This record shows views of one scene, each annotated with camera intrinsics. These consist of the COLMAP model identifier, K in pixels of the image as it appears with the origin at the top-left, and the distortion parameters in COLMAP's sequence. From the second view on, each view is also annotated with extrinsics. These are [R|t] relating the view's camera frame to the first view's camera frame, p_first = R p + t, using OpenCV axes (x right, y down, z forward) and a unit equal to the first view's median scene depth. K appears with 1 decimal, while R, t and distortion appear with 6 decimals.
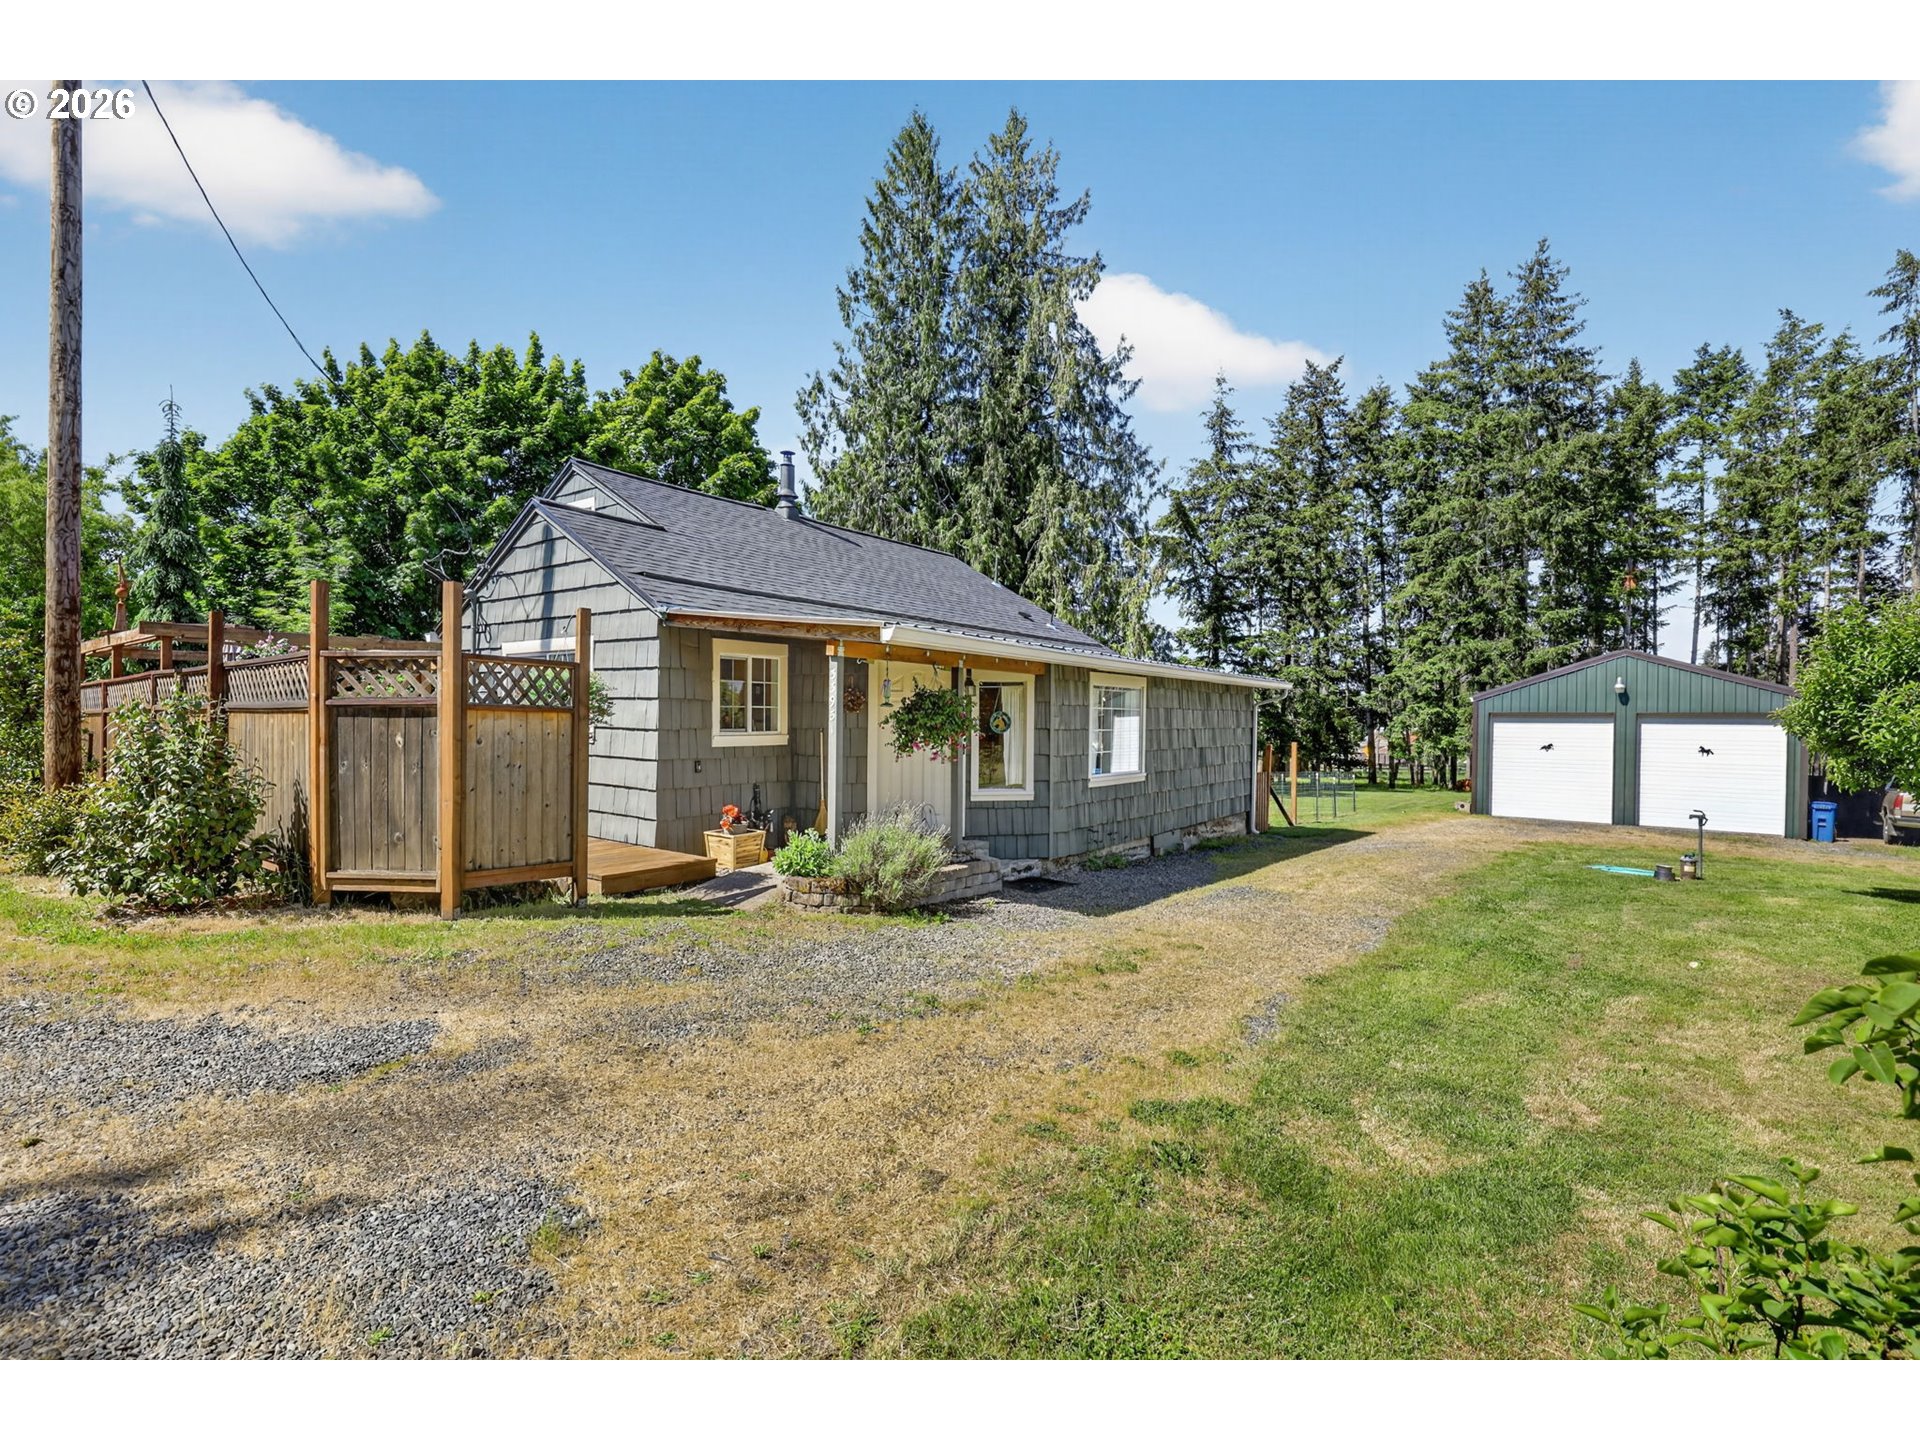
lens RADIAL K [[858.4, 0, 960.0], [0, 858.4, 720.0], [0, 0, 1]] dist [0.003560, 0.000292]
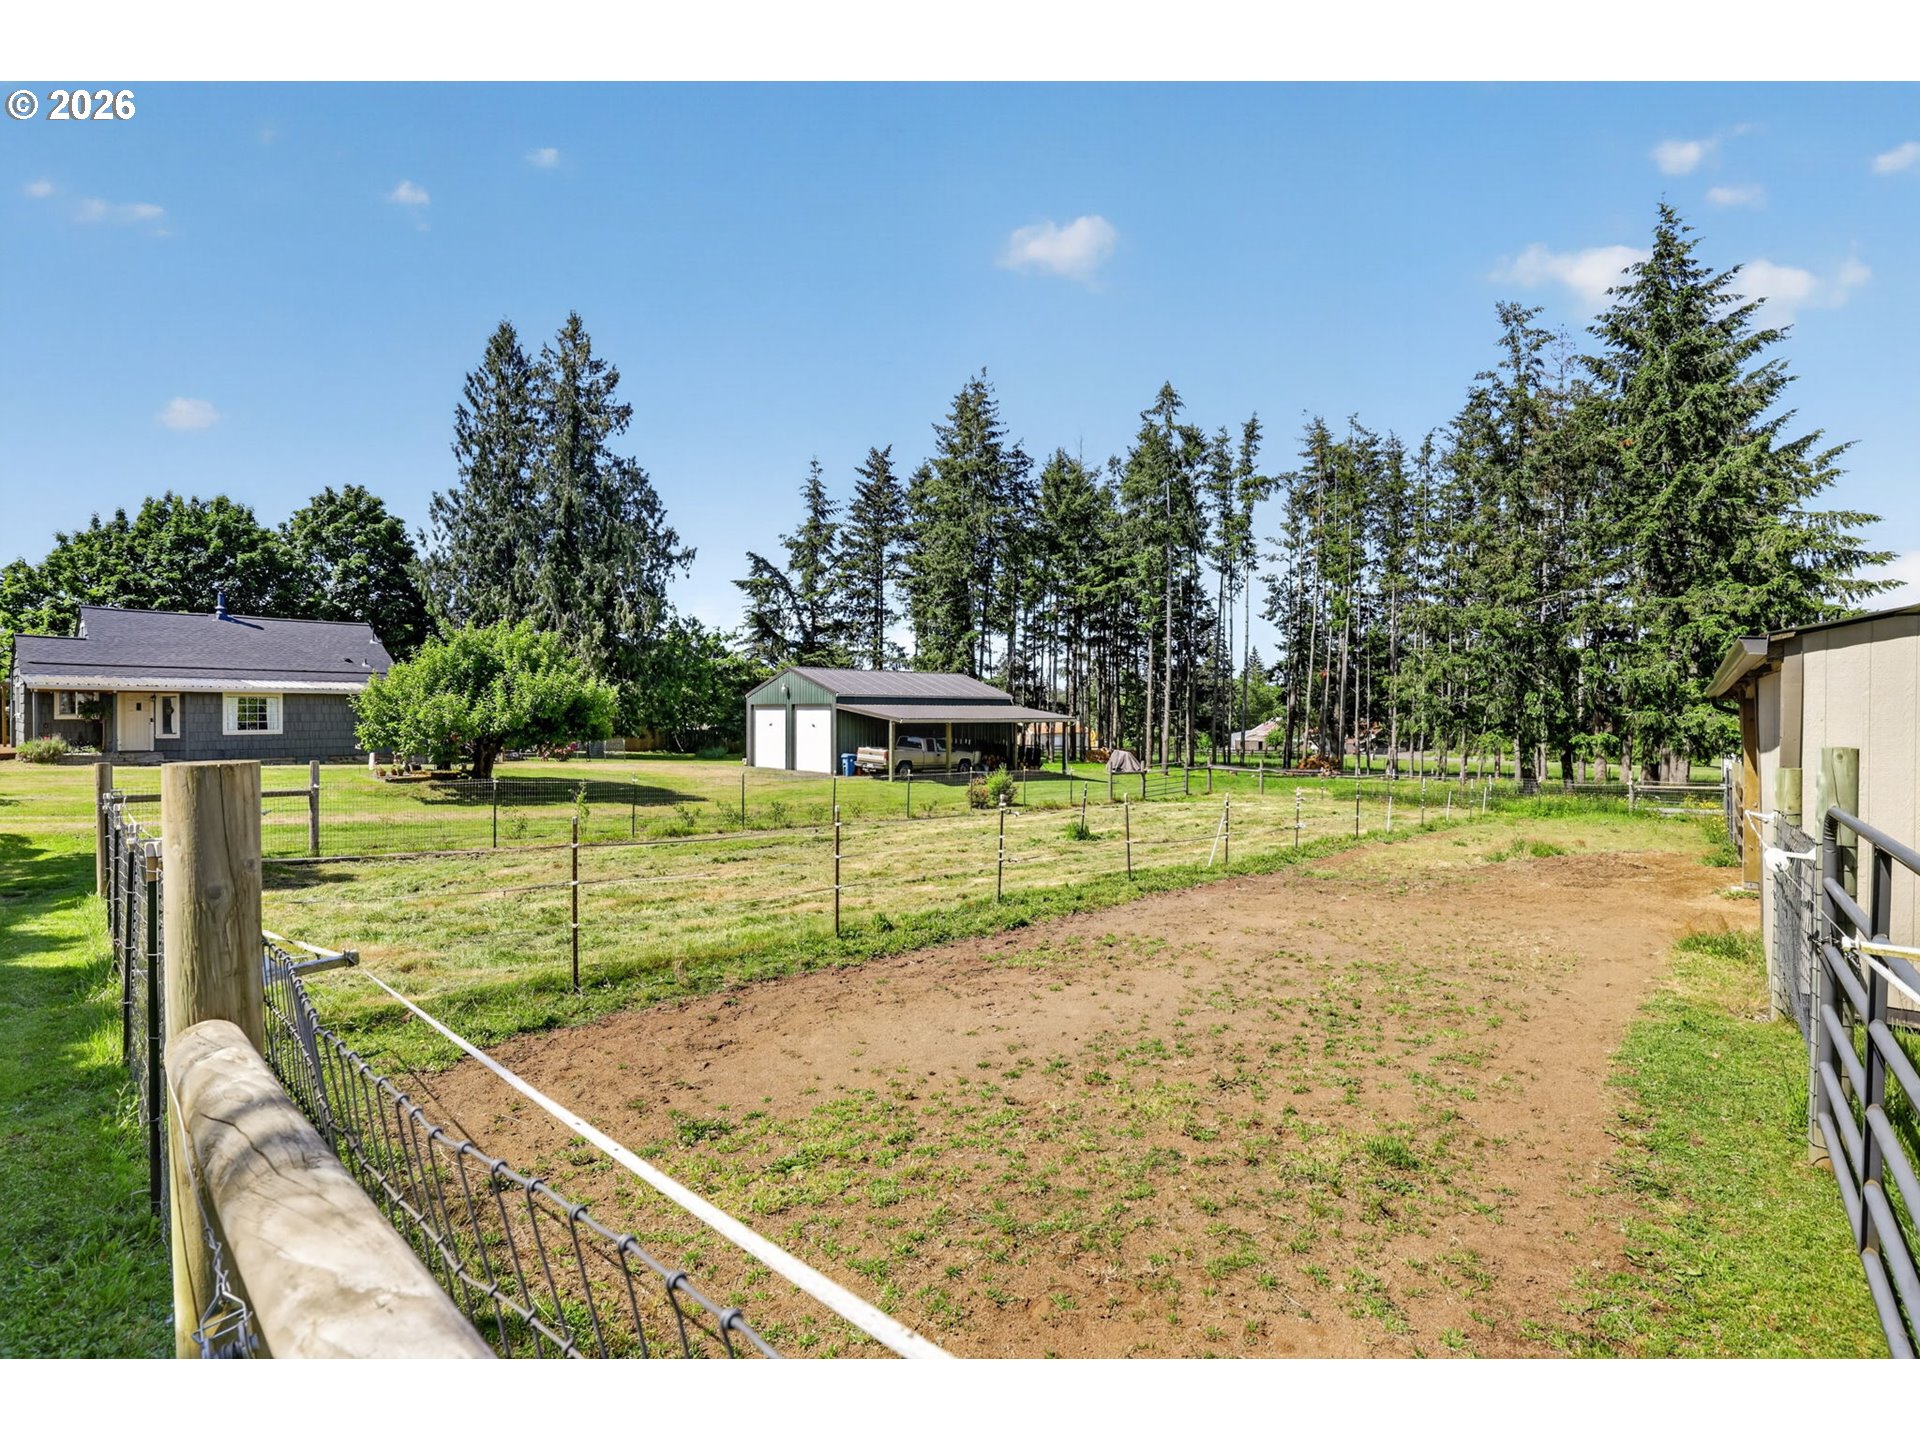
lens RADIAL K [[858.4, 0, 960.0], [0, 858.4, 720.0], [0, 0, 1]] dist [0.003560, 0.000292]
pose [[0.995529, -0.006694, -0.094224, 1.163215], [0.007166, 0.999963, 0.004671, 0.017641], [0.094189, -0.005325, 0.995540, -0.601593]]
